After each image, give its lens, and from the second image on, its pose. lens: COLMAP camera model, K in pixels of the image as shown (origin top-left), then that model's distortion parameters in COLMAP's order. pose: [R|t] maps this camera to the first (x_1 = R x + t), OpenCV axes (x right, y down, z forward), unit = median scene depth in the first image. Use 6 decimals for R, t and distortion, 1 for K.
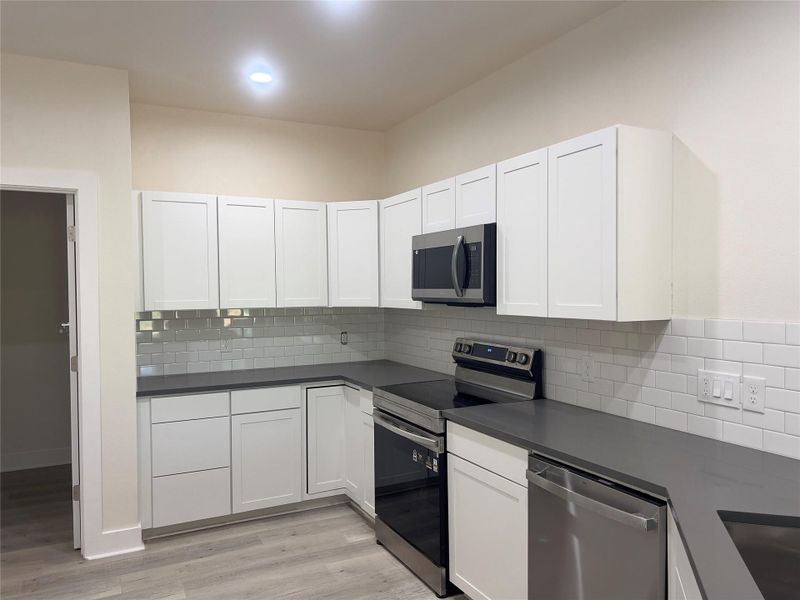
lens RADIAL K [[588.9, 0, 400.0], [0, 588.9, 300.0], [0, 0, 1]] dist [0.057910, -0.072271]
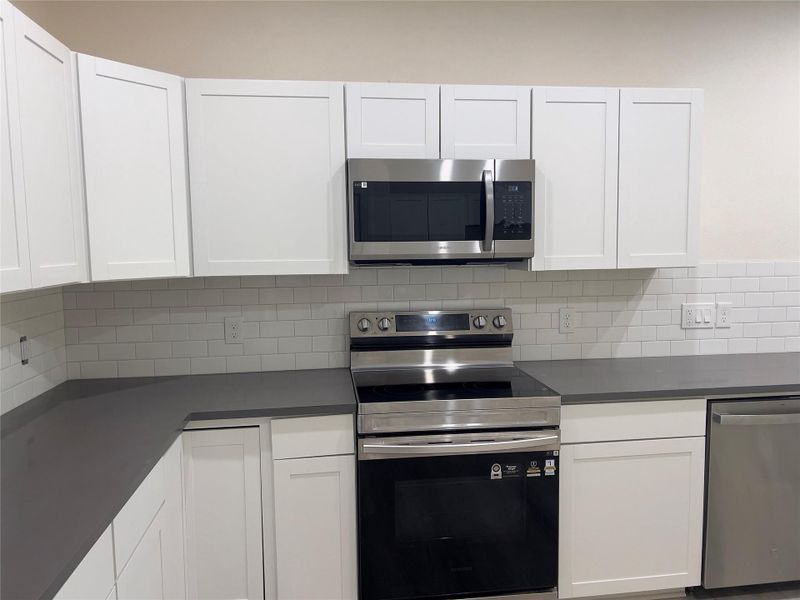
lens RADIAL K [[588.9, 0, 400.0], [0, 588.9, 300.0], [0, 0, 1]] dist [0.057910, -0.072271]
pose [[0.348694, -0.083835, 0.933480, -0.744361], [0.029938, 0.996479, 0.078310, -0.006113], [-0.936758, 0.000640, 0.349976, 0.948532]]
